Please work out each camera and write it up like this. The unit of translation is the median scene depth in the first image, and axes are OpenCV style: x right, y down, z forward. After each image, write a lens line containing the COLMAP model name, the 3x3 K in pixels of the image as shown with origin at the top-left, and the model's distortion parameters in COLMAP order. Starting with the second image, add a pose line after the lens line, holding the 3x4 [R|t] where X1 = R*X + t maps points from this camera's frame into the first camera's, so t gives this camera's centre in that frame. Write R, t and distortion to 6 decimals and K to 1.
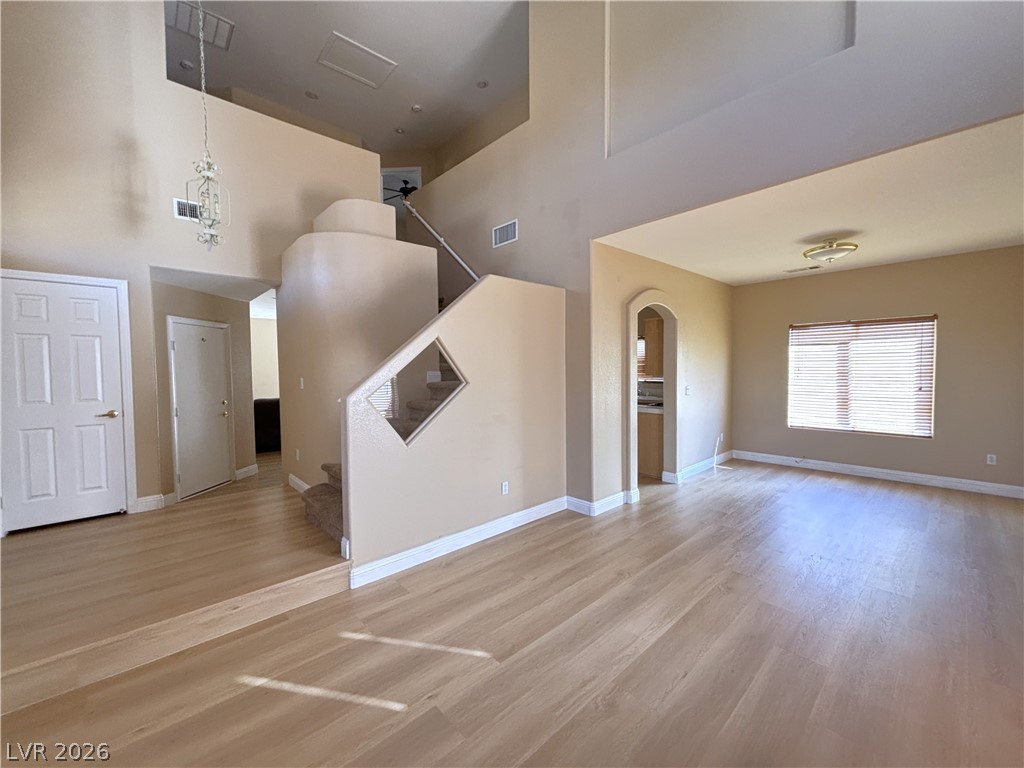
lens RADIAL K [[409.8, 0, 512.3], [0, 409.8, 383.3], [0, 0, 1]] dist [-0.003947, 0.002251]
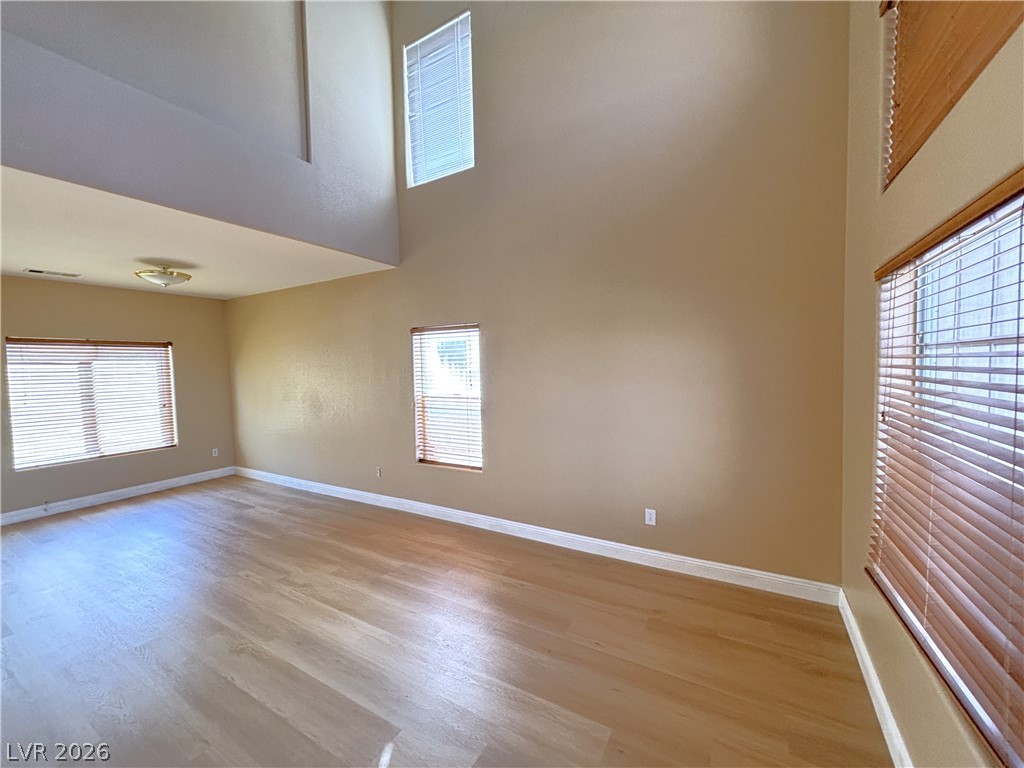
lens RADIAL K [[409.8, 0, 510.8], [0, 409.8, 386.1], [0, 0, 1]] dist [-0.003947, 0.002251]
pose [[-0.287644, -0.029263, 0.957290, -0.616868], [0.061636, 0.996896, 0.048994, -0.061133], [-0.955752, 0.073096, -0.284947, 0.646229]]
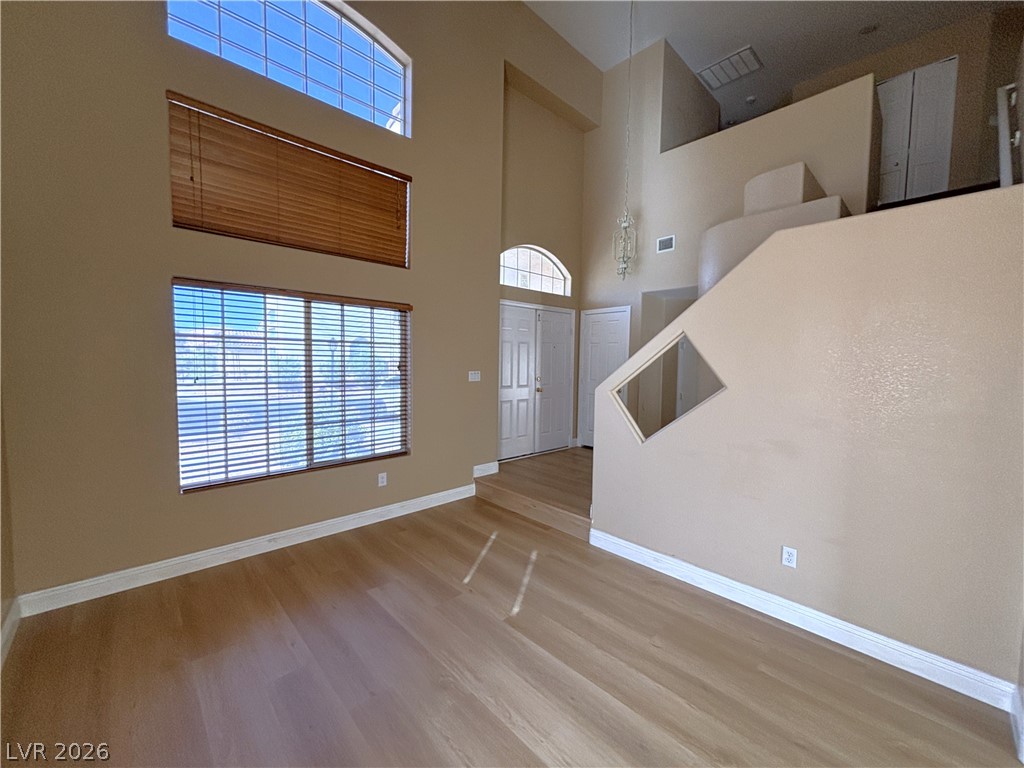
lens RADIAL K [[409.8, 0, 515.1], [0, 409.8, 386.9], [0, 0, 1]] dist [-0.003947, 0.002251]
pose [[0.025312, 0.075271, -0.996842, 0.716896], [-0.059192, 0.995525, 0.073669, -0.039225], [0.997926, 0.057140, 0.029654, 0.644097]]
